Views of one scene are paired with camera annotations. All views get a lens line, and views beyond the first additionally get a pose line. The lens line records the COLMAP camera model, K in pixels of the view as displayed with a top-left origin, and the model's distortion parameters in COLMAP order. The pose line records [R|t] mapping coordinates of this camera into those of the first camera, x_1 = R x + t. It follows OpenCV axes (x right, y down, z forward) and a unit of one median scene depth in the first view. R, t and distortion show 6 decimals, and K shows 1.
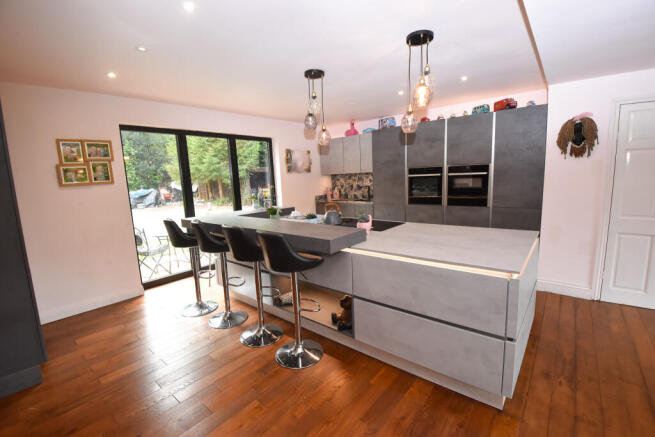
lens RADIAL K [[293.7, 0, 325.7], [0, 293.7, 220.7], [0, 0, 1]] dist [-0.002372, -0.000818]
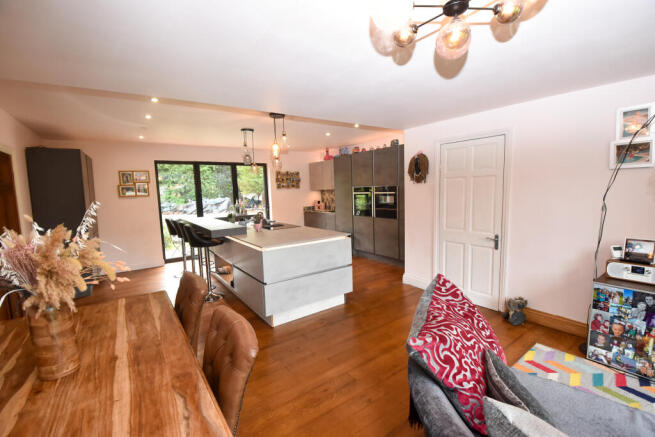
lens RADIAL K [[293.7, 0, 330.4], [0, 293.7, 217.4], [0, 0, 1]] dist [-0.002372, -0.000818]
pose [[0.966881, 0.036493, -0.252606, 0.562922], [-0.048270, 0.998010, -0.040582, 0.010263], [0.250623, 0.051431, 0.966718, -0.280596]]
